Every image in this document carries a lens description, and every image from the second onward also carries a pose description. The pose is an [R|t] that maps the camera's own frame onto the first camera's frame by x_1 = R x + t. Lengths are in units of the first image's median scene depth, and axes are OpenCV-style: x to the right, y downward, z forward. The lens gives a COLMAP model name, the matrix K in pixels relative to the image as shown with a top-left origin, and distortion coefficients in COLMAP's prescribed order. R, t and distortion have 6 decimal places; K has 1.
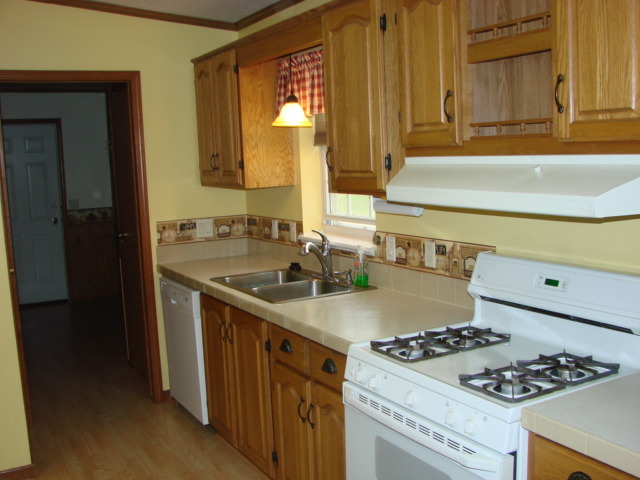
lens RADIAL K [[698.6, 0, 320.0], [0, 698.6, 240.0], [0, 0, 1]] dist [-0.201843, 0.259732]
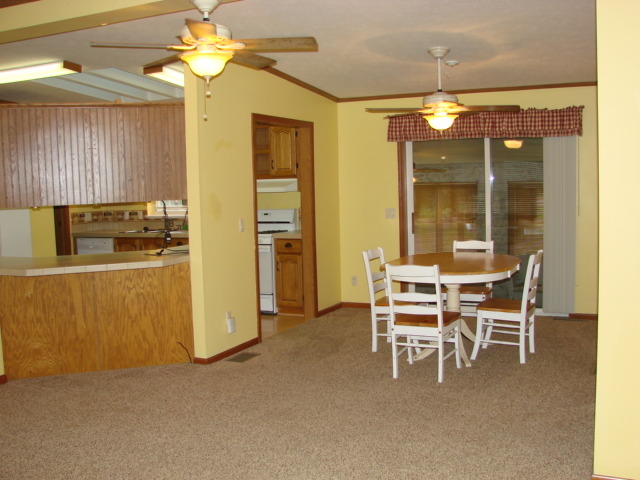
lens RADIAL K [[698.6, 0, 320.0], [0, 698.6, 240.0], [0, 0, 1]] dist [-0.201843, 0.259732]
pose [[0.821714, -0.028797, 0.569171, -0.961991], [0.064407, 0.997017, -0.042540, 0.233270], [-0.566248, 0.071614, 0.821118, -1.375394]]
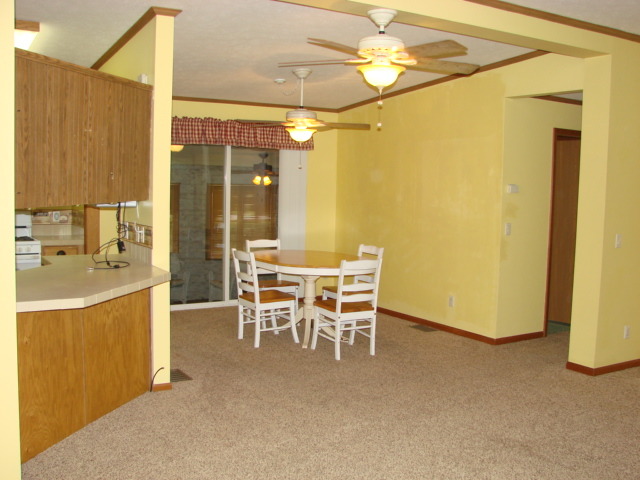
lens RADIAL K [[698.6, 0, 320.0], [0, 698.6, 240.0], [0, 0, 1]] dist [-0.201843, 0.259732]
pose [[-0.035403, -0.047494, 0.998244, -1.654762], [0.101184, 0.993567, 0.050860, 0.096719], [-0.994238, 0.102807, -0.030369, -0.201877]]
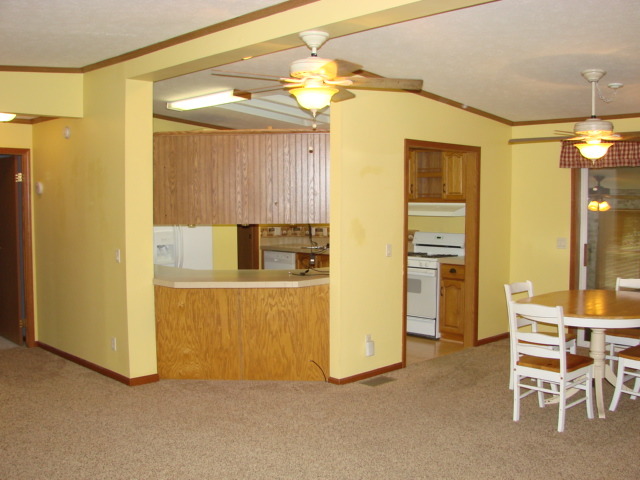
lens RADIAL K [[698.6, 0, 320.0], [0, 698.6, 240.0], [0, 0, 1]] dist [-0.201843, 0.259732]
pose [[0.967006, 0.024251, 0.253597, -0.747886], [-0.006692, 0.997533, -0.069876, 0.208429], [-0.254666, 0.065873, 0.964783, -1.487455]]
